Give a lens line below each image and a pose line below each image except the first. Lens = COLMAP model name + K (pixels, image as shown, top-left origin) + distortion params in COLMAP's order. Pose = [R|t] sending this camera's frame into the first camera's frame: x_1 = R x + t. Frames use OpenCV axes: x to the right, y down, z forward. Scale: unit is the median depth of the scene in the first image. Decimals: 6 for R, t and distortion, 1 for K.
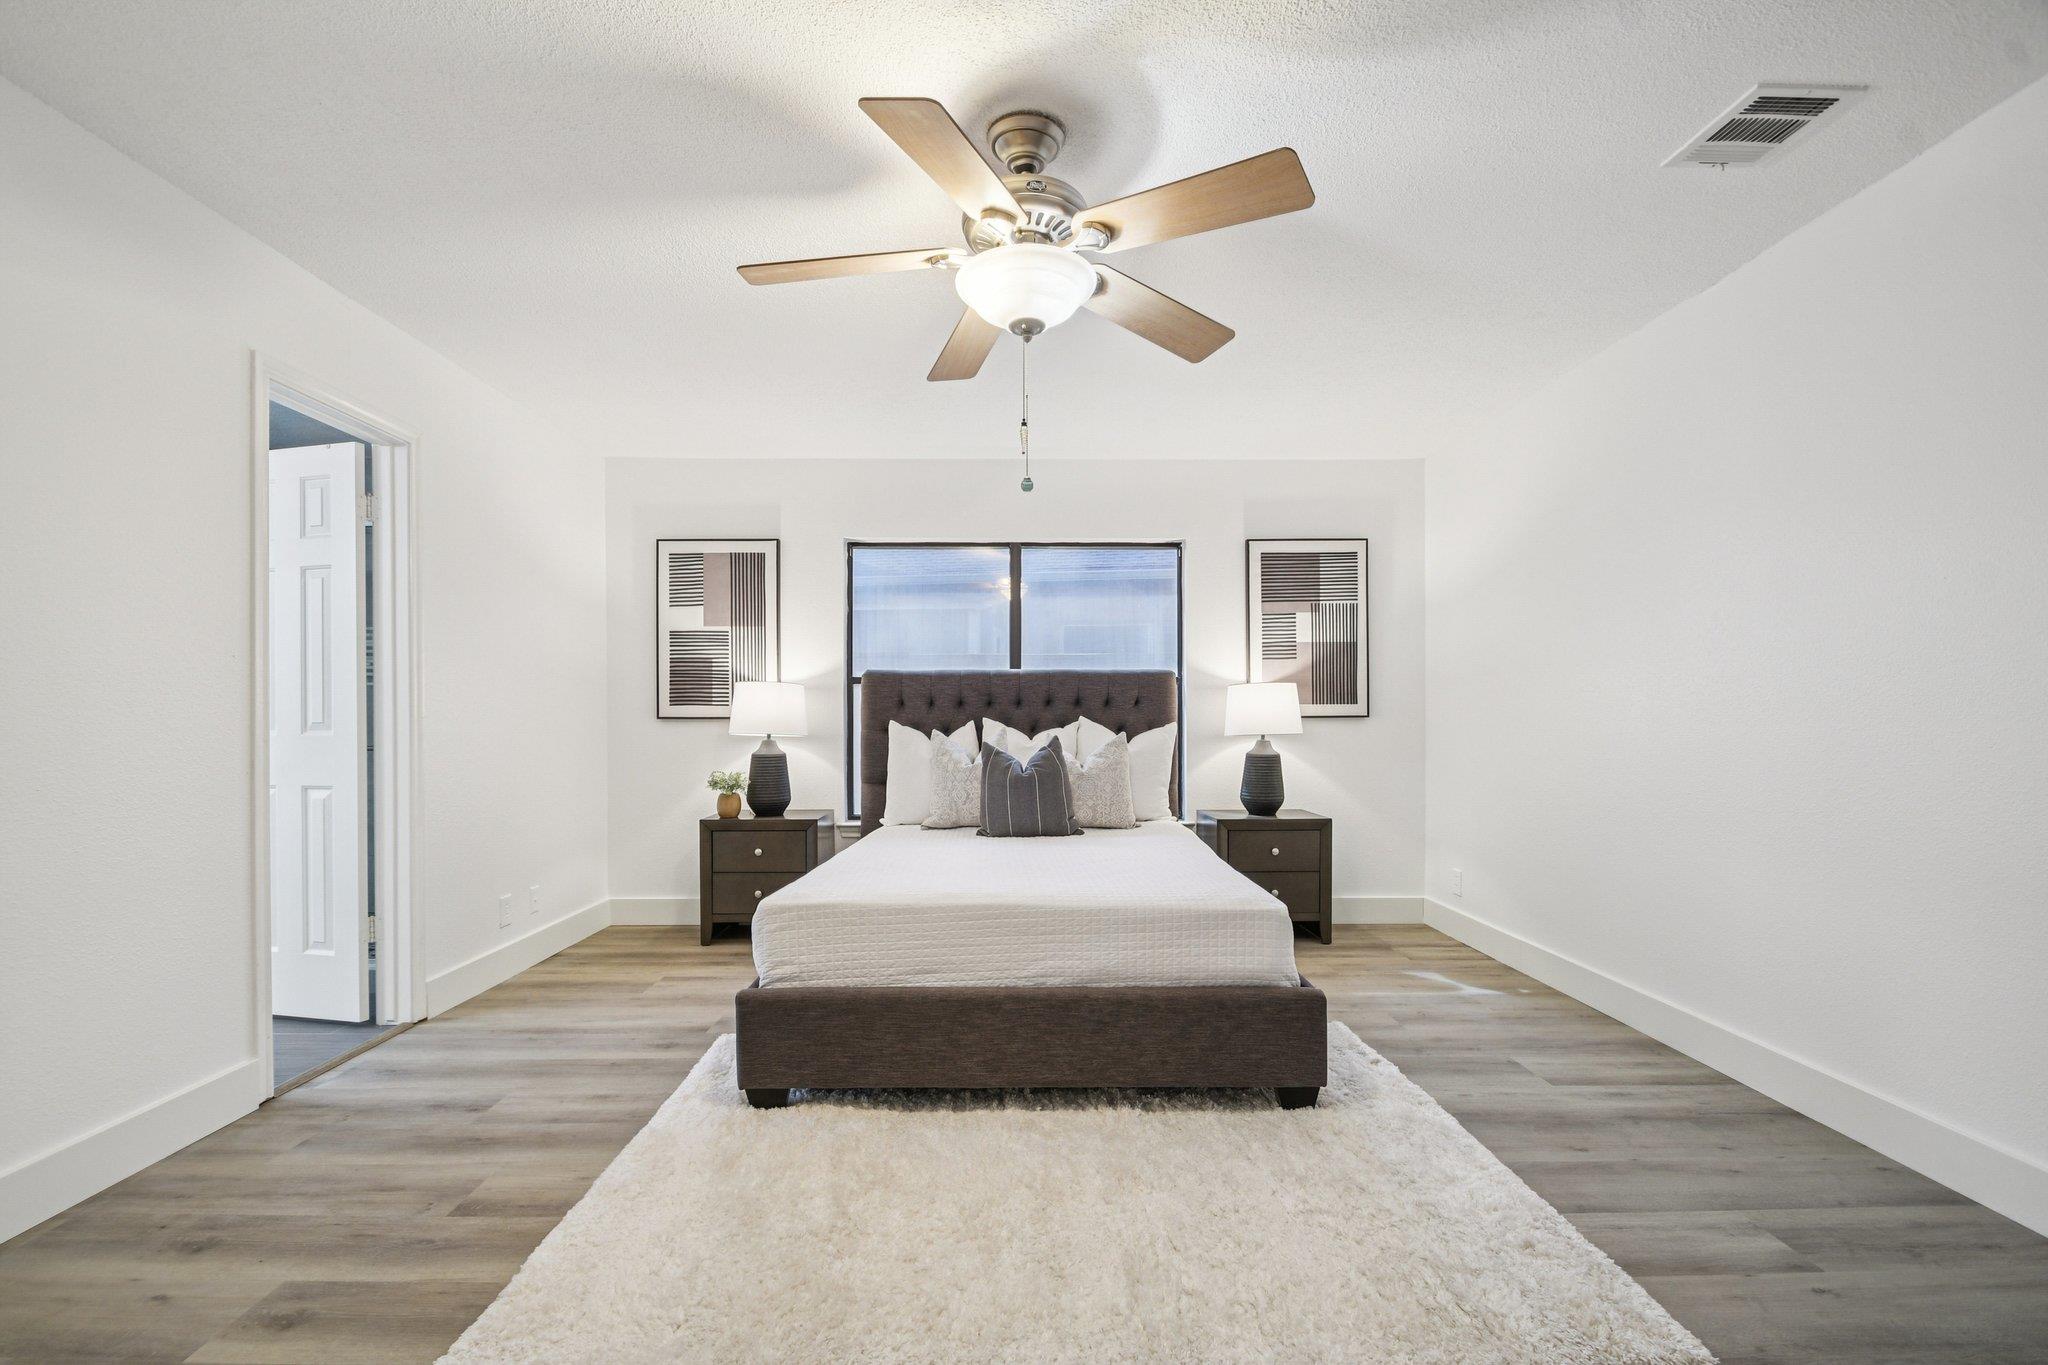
lens RADIAL K [[900.2, 0, 1021.4], [0, 900.2, 716.2], [0, 0, 1]] dist [0.017258, -0.017711]
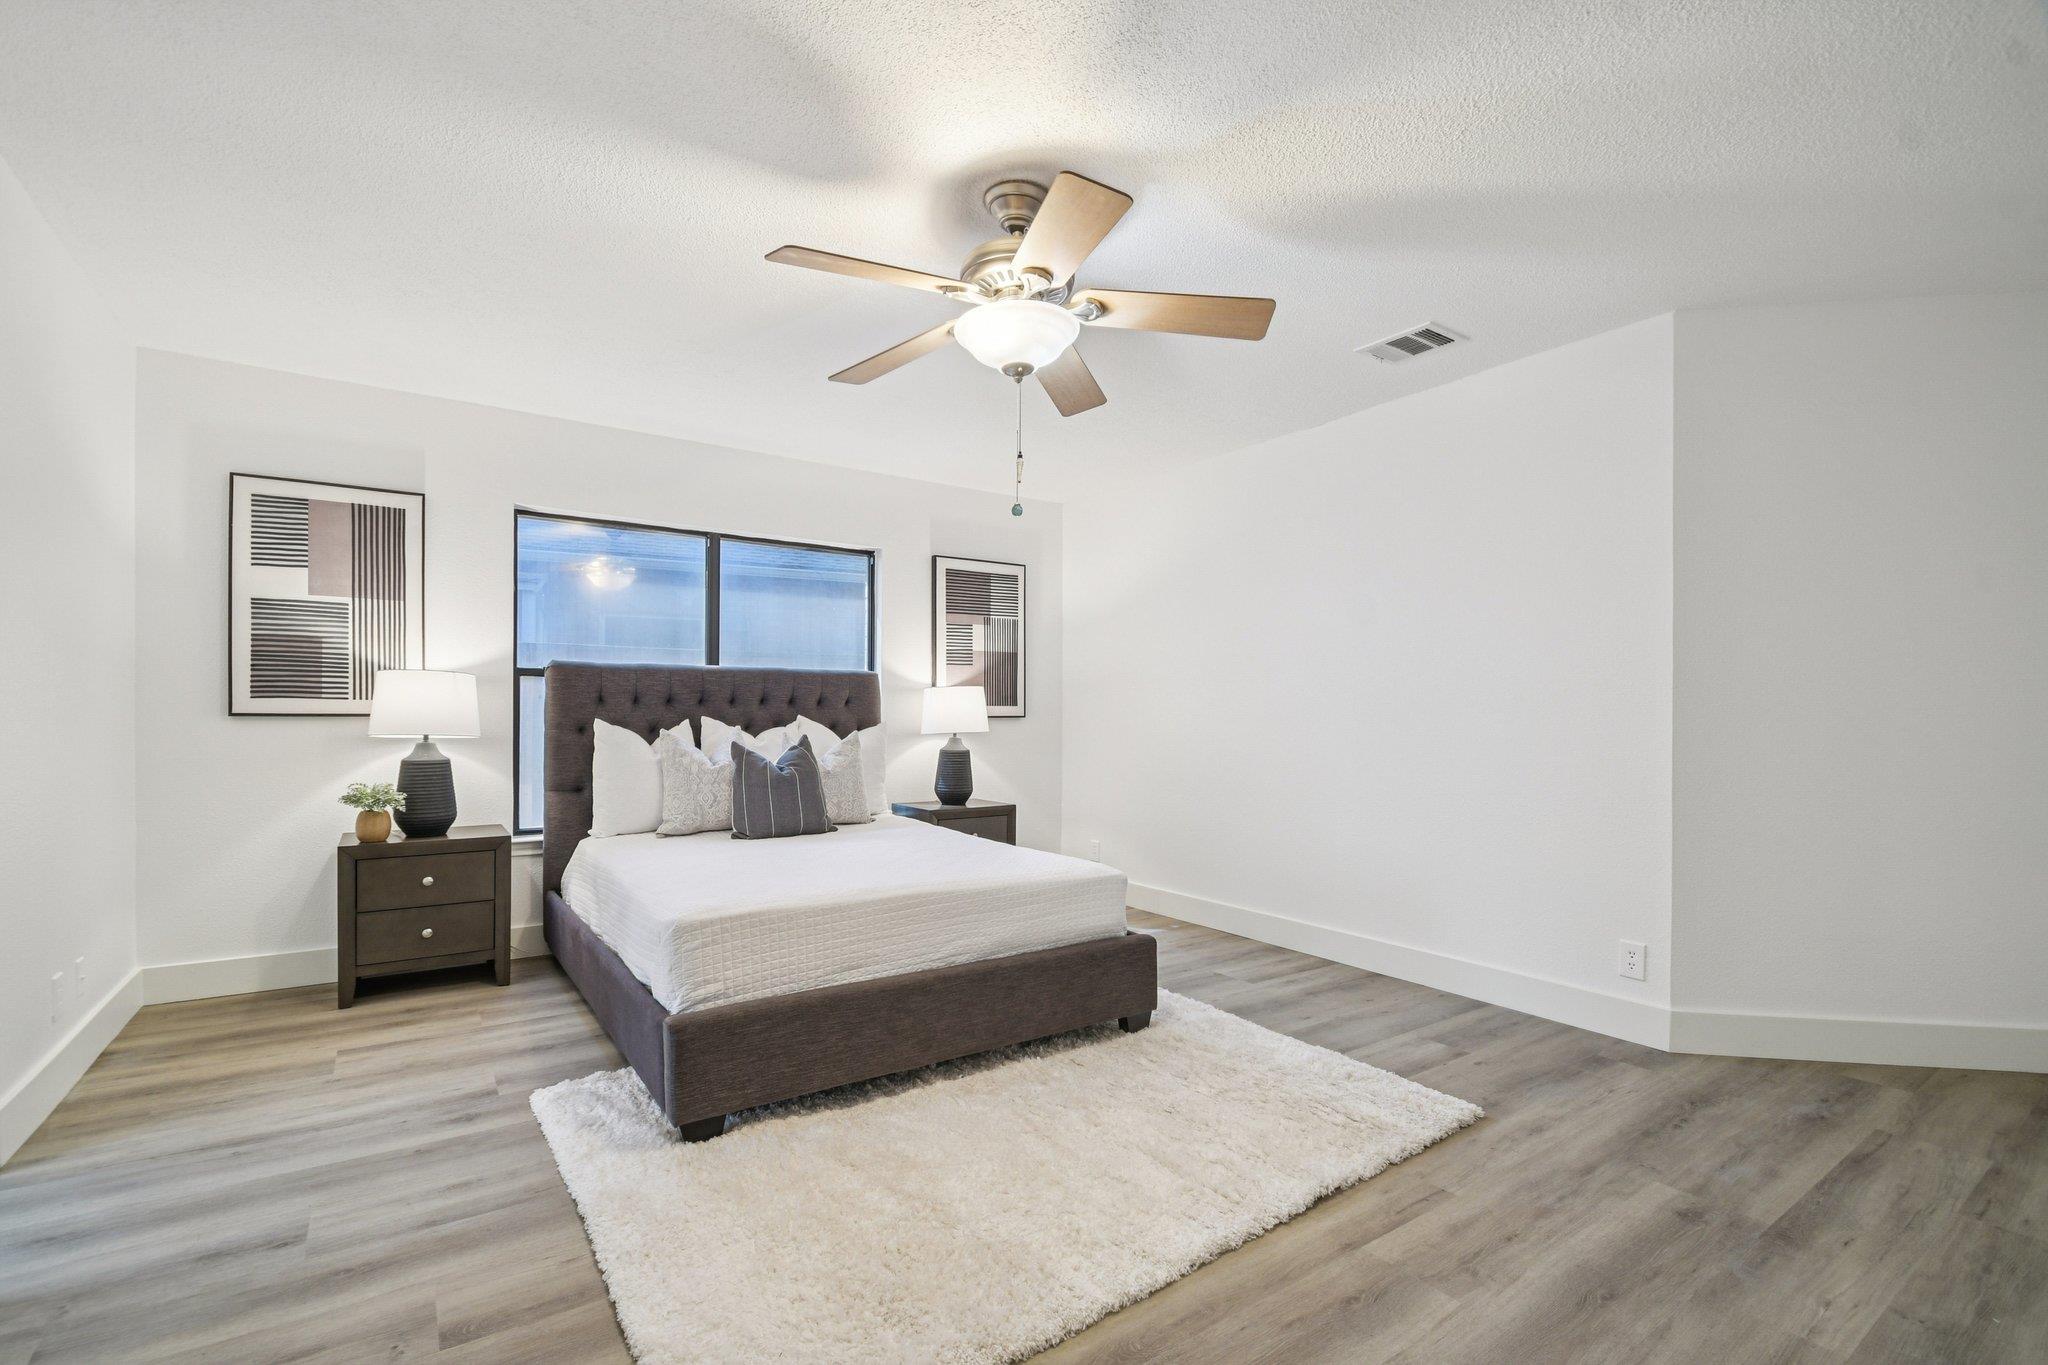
lens RADIAL K [[902.6, 0, 1015.9], [0, 902.6, 716.6], [0, 0, 1]] dist [0.008703, -0.011302]
pose [[0.830393, 0.004181, 0.557163, -0.299427], [-0.005186, 0.999987, 0.000224, 0.000016], [-0.557154, -0.003076, 0.830403, 0.032447]]
